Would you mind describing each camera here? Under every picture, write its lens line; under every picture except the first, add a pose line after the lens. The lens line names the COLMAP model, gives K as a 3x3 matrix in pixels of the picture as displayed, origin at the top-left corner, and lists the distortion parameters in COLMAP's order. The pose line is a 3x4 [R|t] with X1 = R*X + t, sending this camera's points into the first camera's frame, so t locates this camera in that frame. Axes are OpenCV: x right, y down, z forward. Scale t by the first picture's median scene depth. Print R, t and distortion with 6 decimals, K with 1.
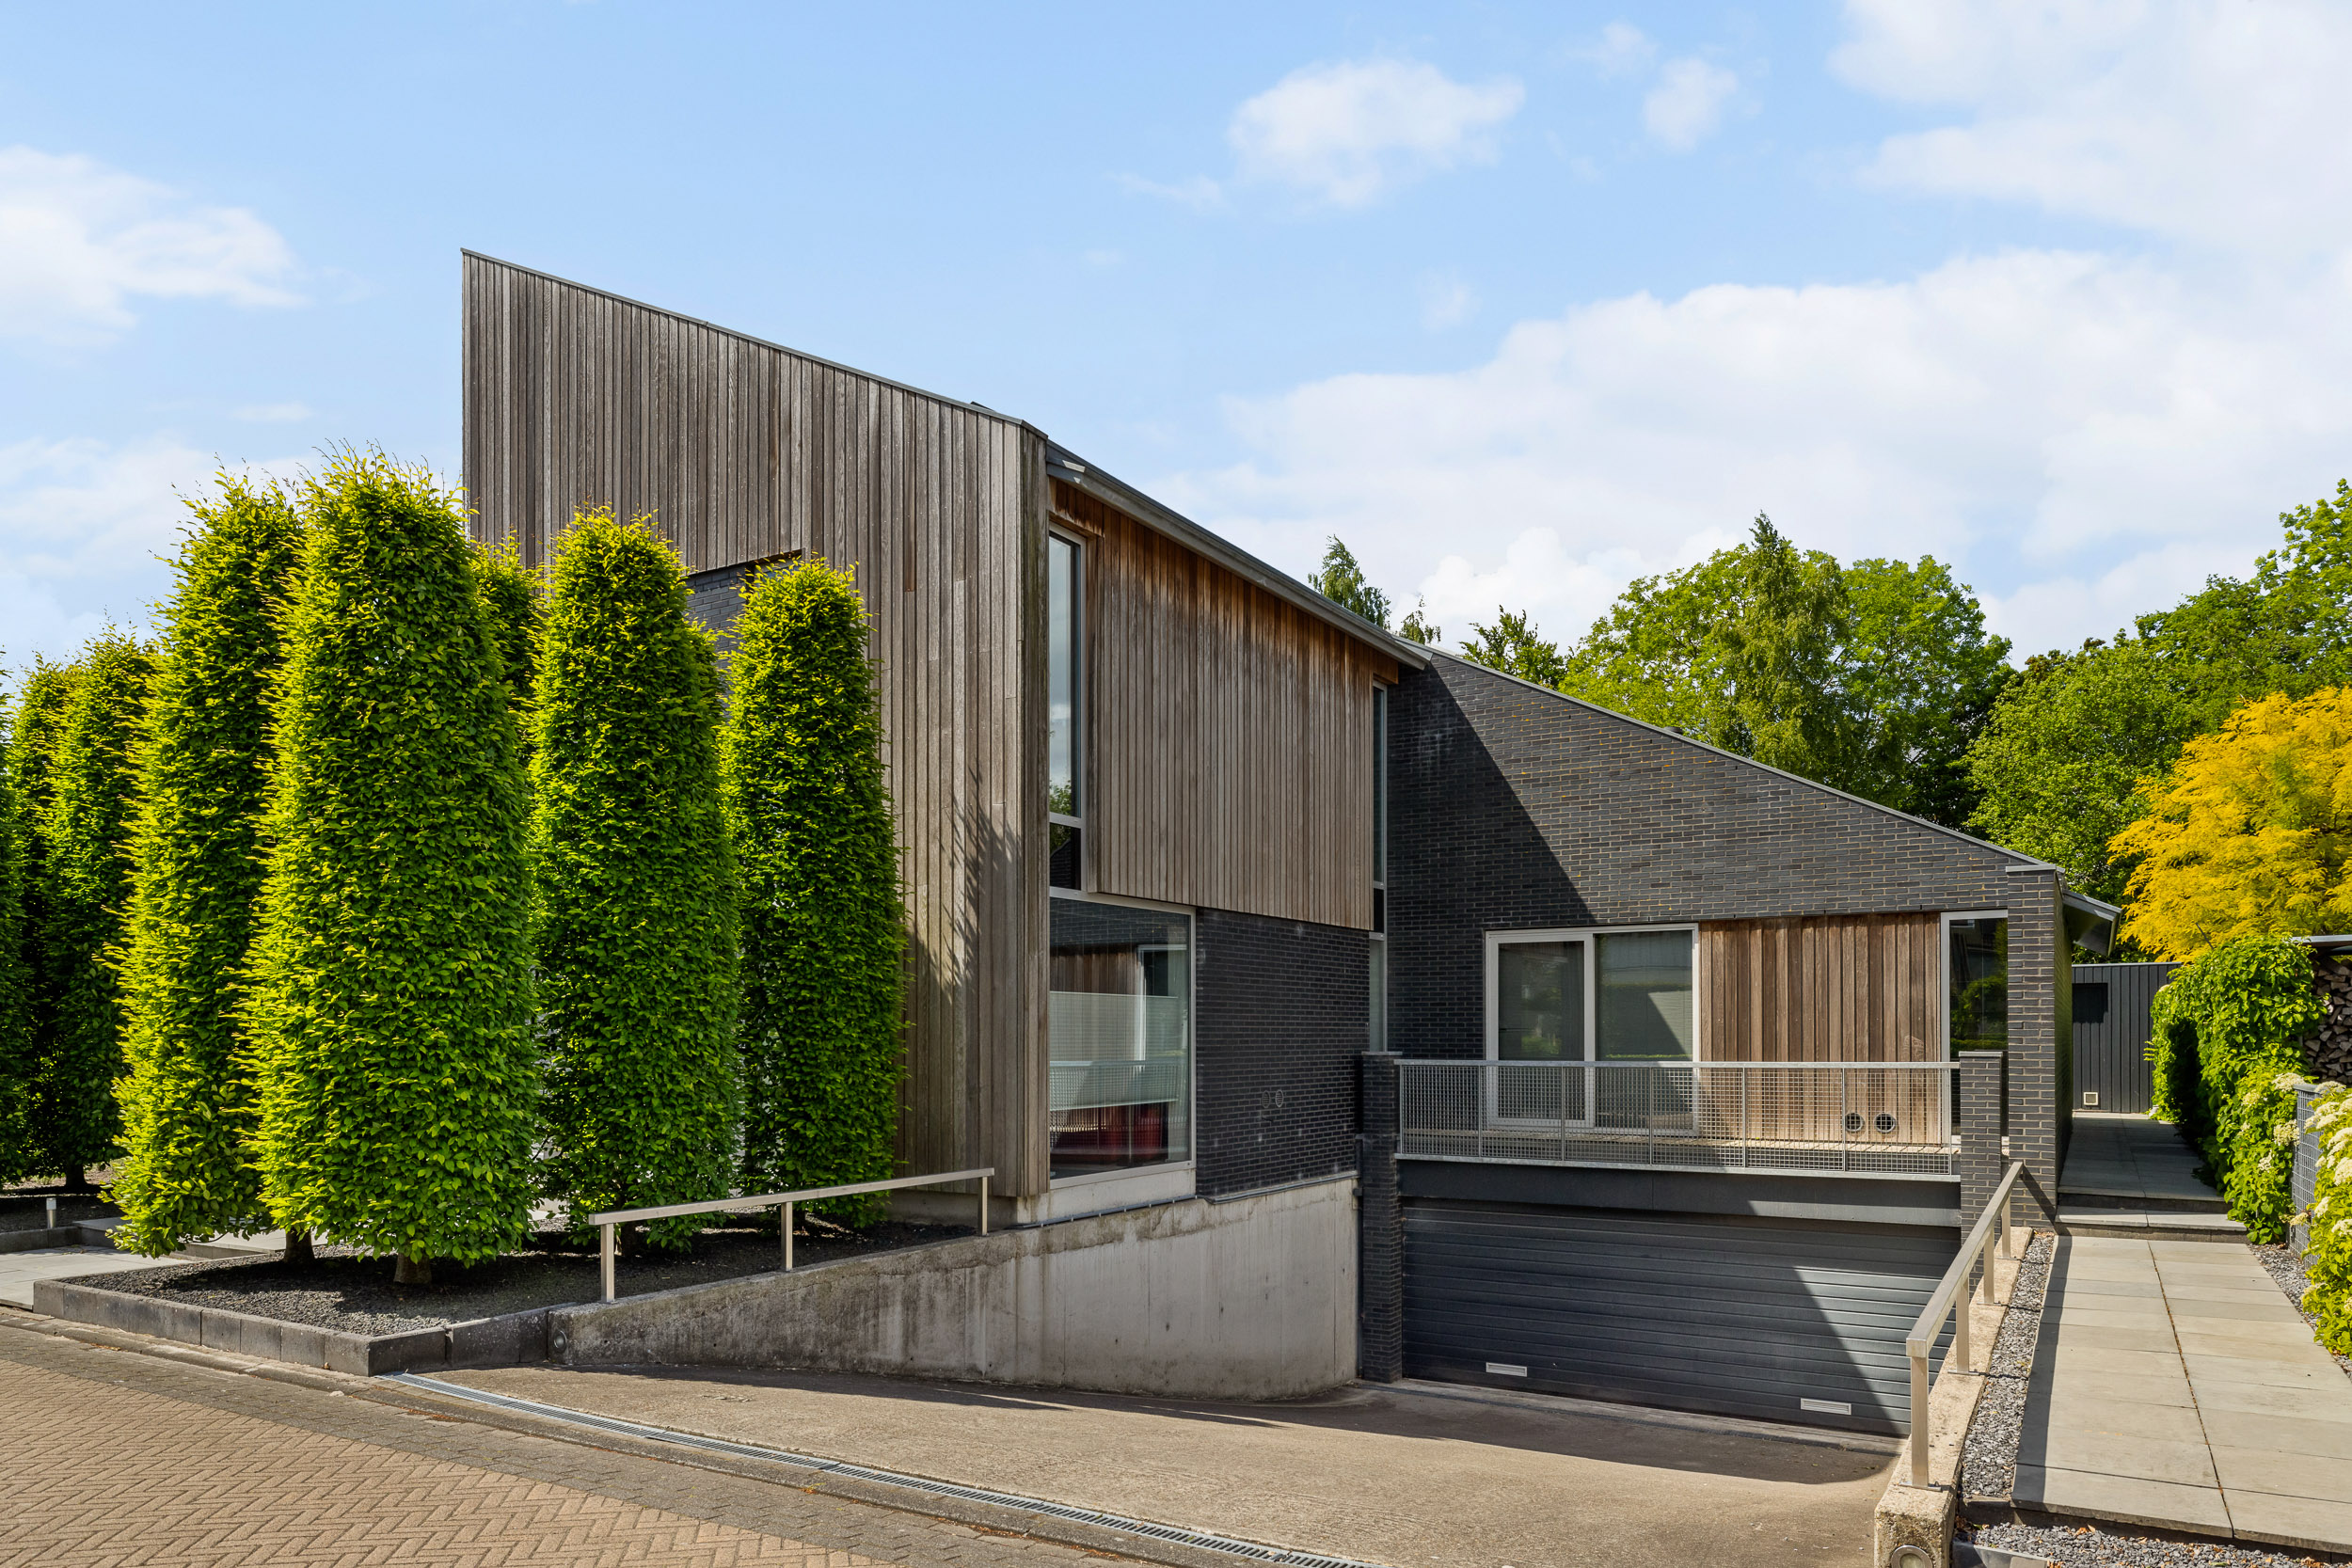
lens RADIAL K [[2578.1, 0, 1176.0], [0, 2578.1, 784.0], [0, 0, 1]] dist [-0.012696, 0.017835]
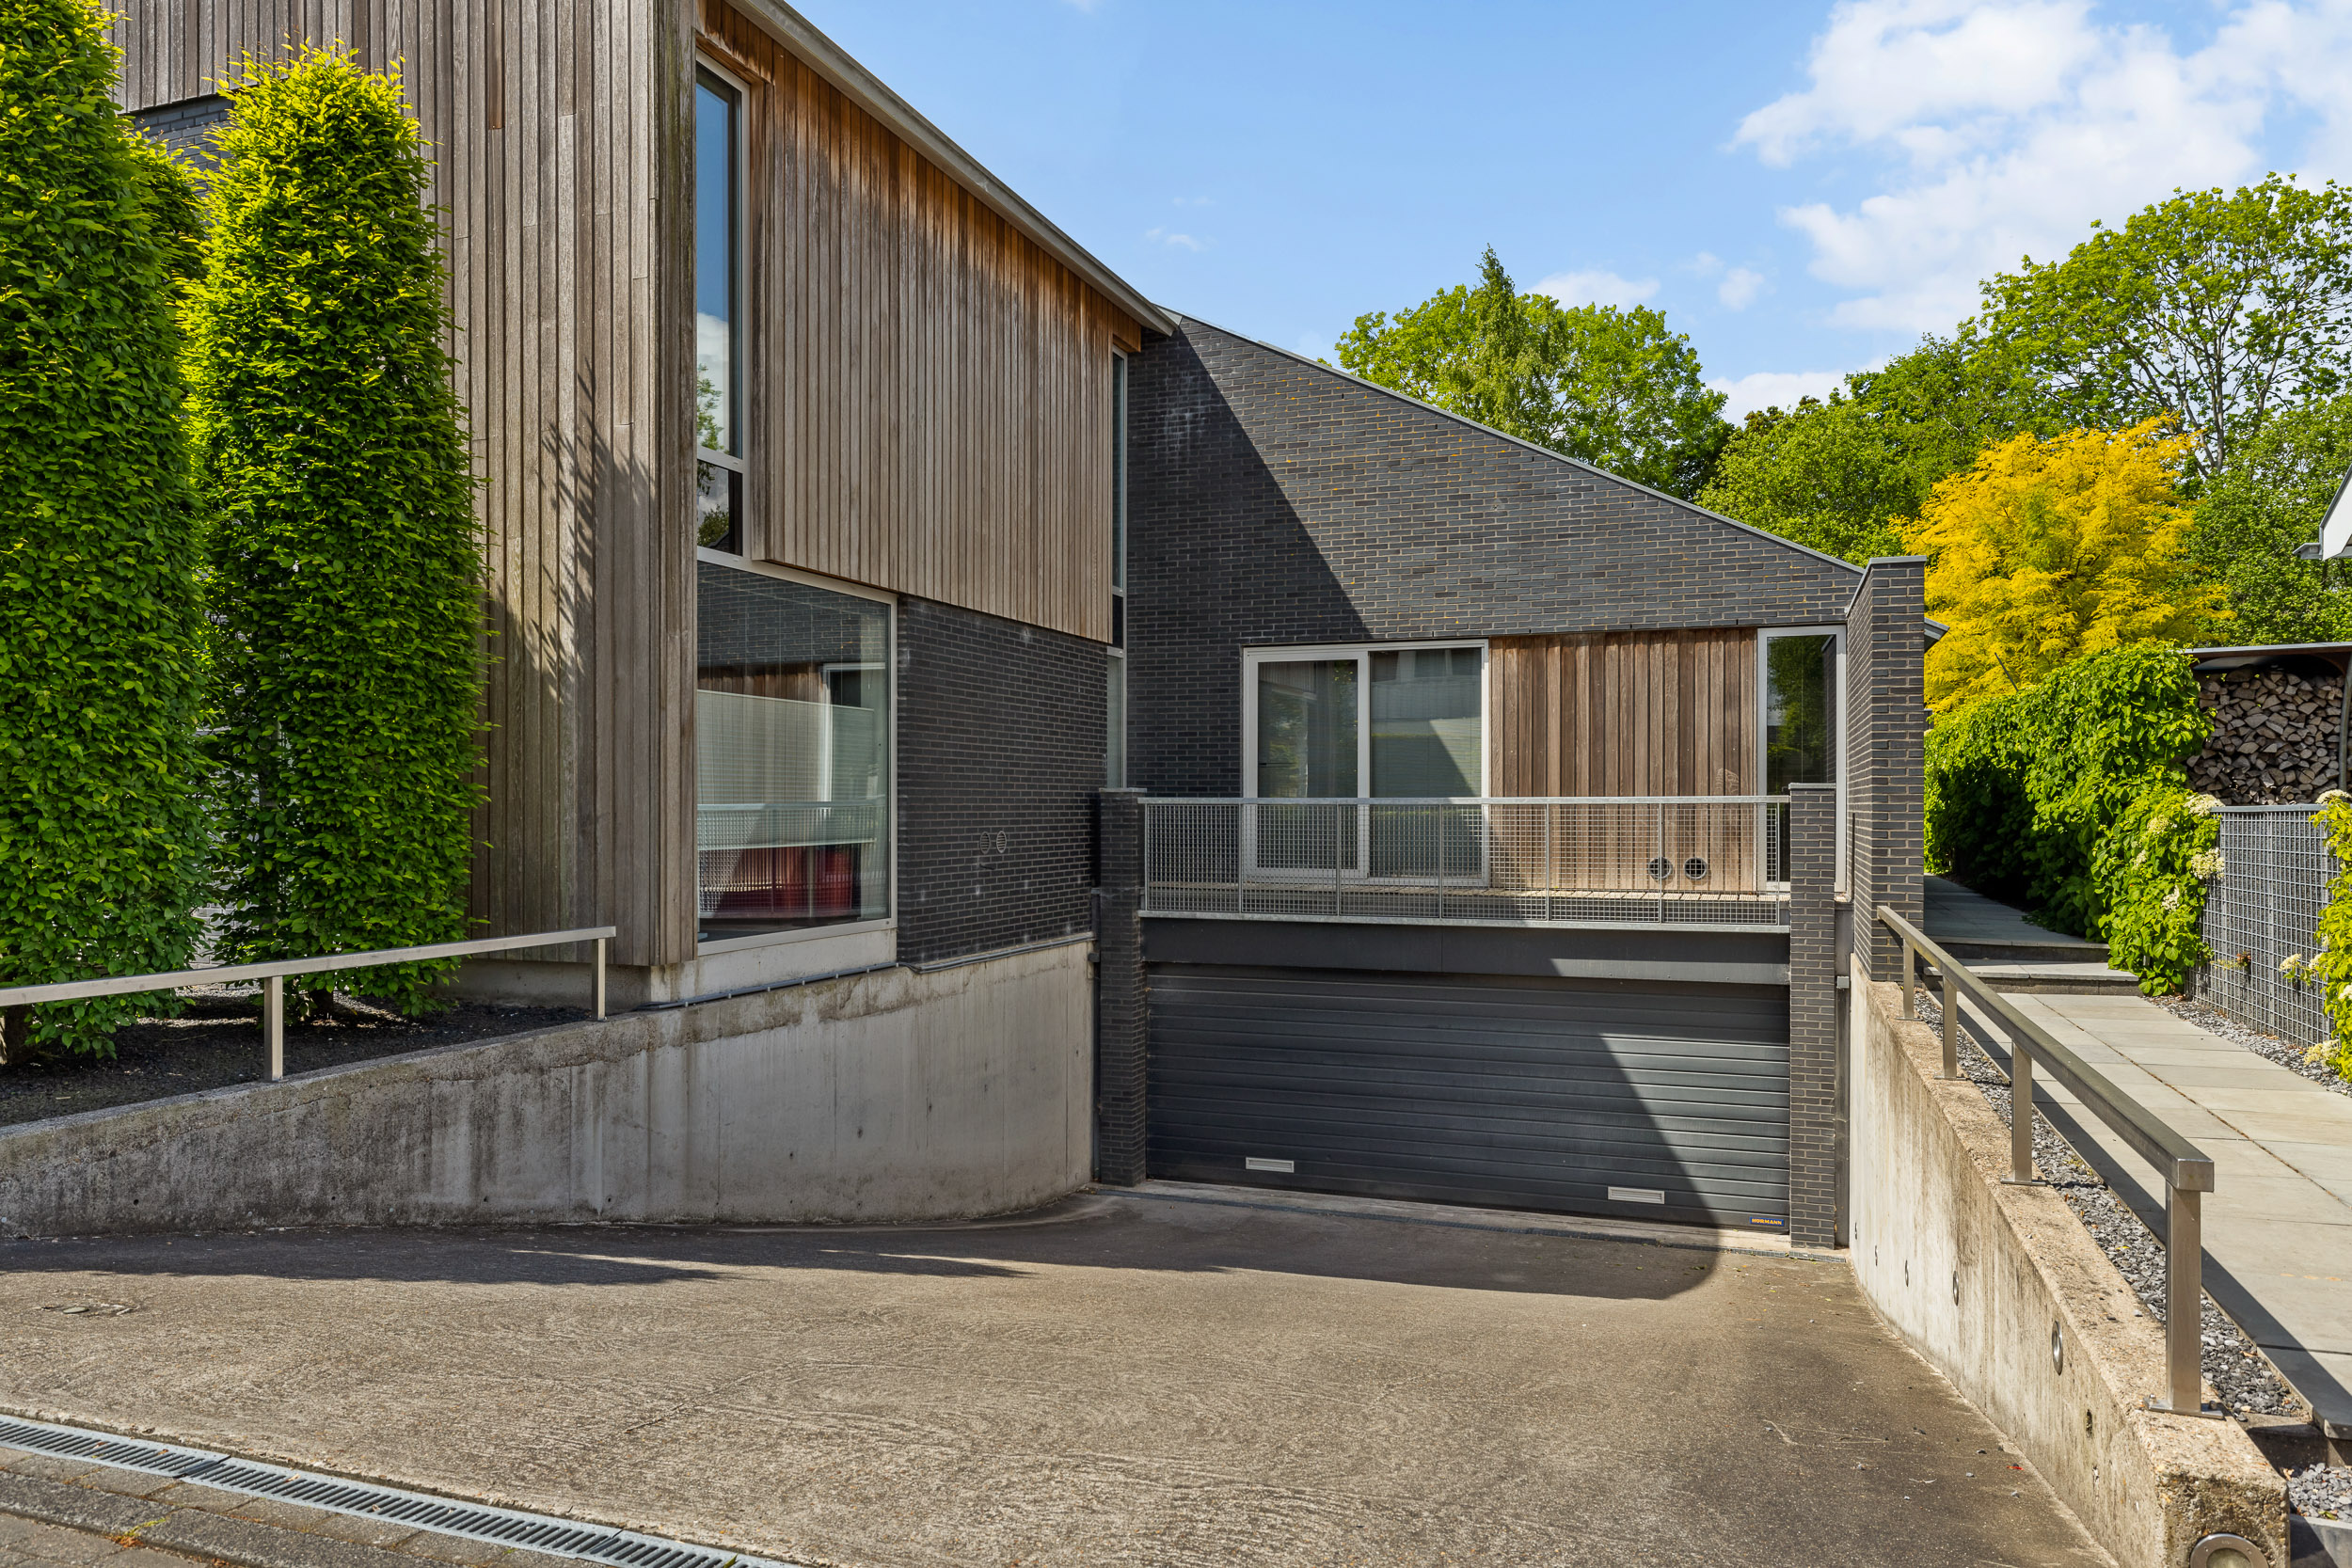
lens RADIAL K [[1710.8, 0, 1176.0], [0, 1710.8, 784.0], [0, 0, 1]] dist [0.004231, 0.007191]
pose [[0.983288, 0.001323, 0.182049, -0.003515], [-0.008233, 0.999274, 0.037206, 0.084406], [-0.181868, -0.038084, 0.982585, 0.471273]]
